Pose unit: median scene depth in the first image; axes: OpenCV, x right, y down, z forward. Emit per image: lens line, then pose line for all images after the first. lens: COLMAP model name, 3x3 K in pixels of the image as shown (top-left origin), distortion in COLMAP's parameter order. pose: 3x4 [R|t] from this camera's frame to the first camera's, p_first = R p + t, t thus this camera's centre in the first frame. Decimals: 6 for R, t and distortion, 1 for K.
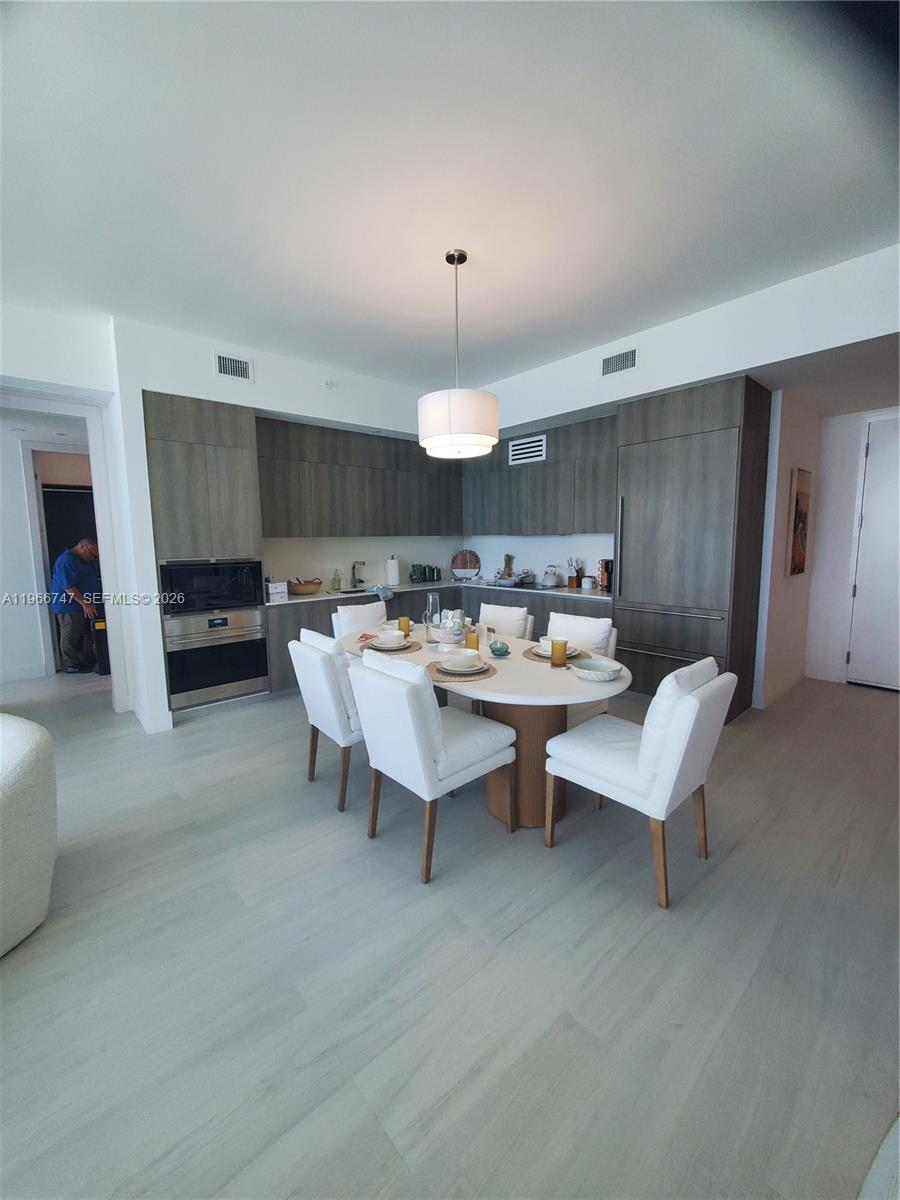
lens RADIAL K [[481.9, 0, 445.4], [0, 481.9, 608.3], [0, 0, 1]] dist [0.000092, -0.001565]
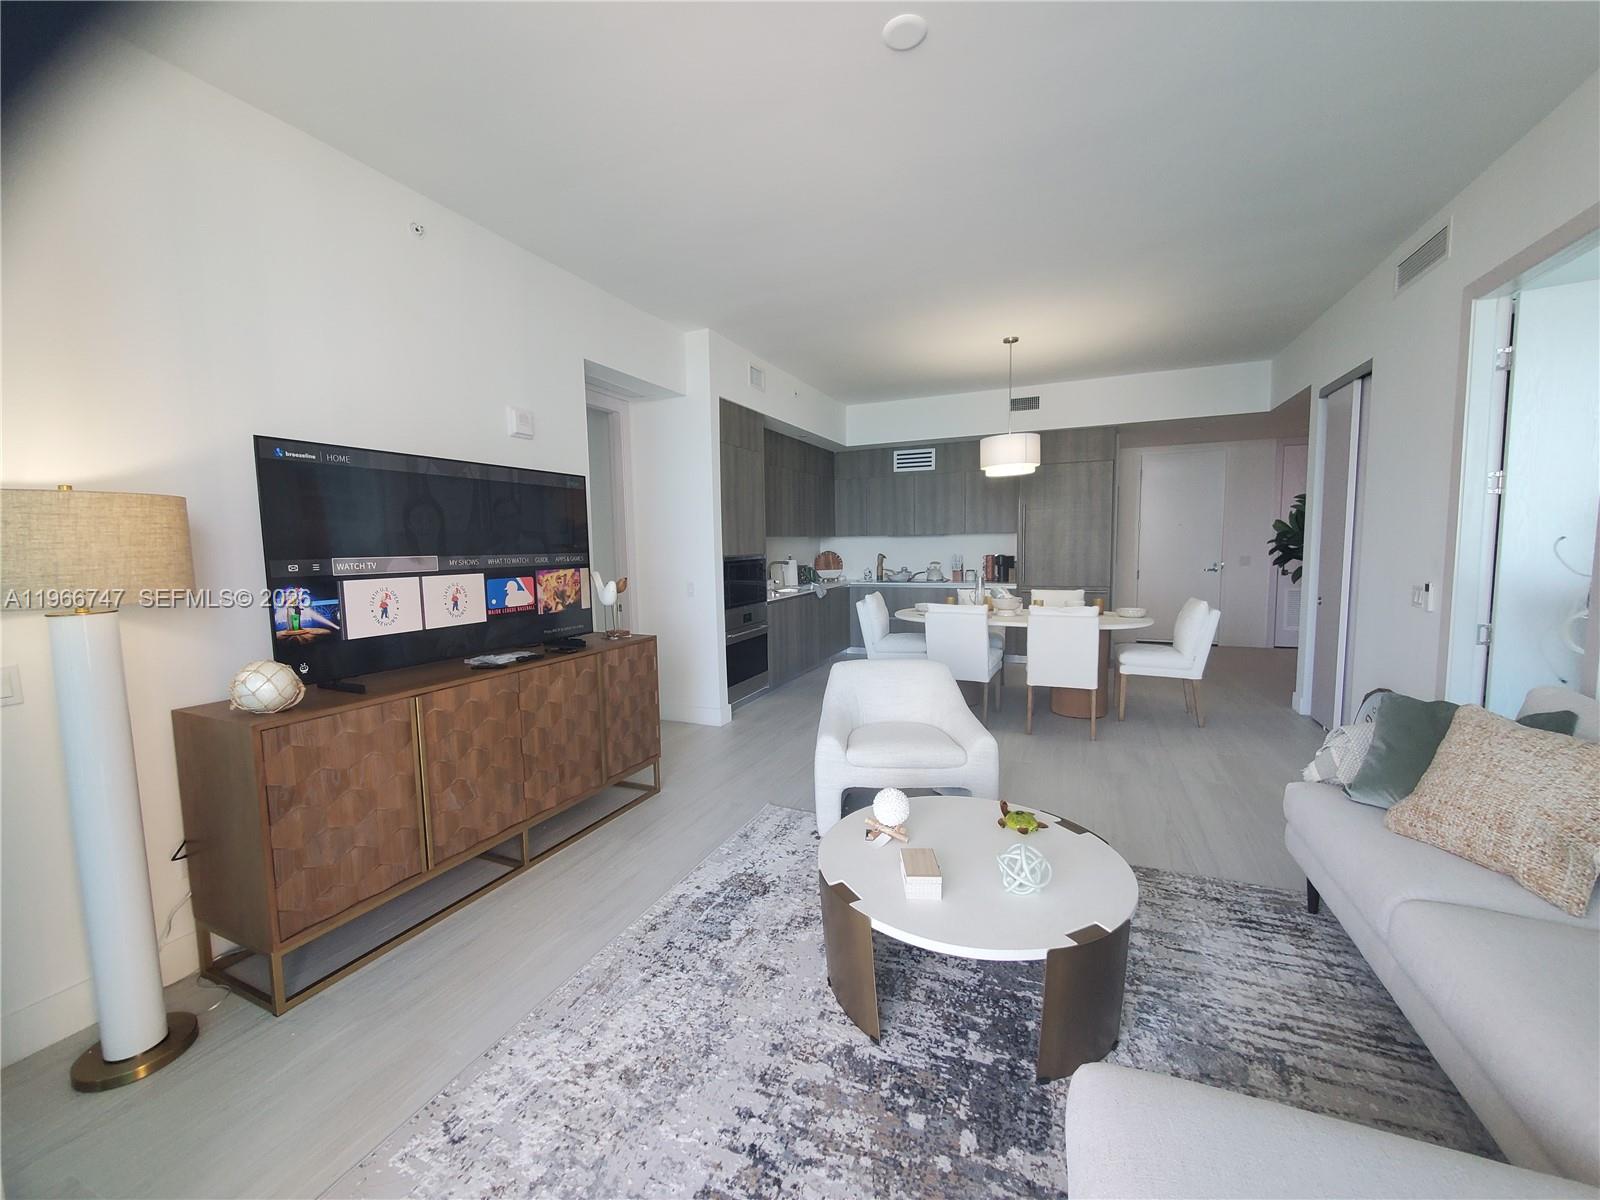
lens RADIAL K [[642.6, 0, 798.0], [0, 642.6, 621.9], [0, 0, 1]] dist [0.000092, -0.001565]
pose [[0.908991, -0.053513, 0.413366, -0.830161], [0.064191, 0.997866, -0.011975, 0.055745], [-0.411843, 0.037419, 0.910486, -0.273388]]
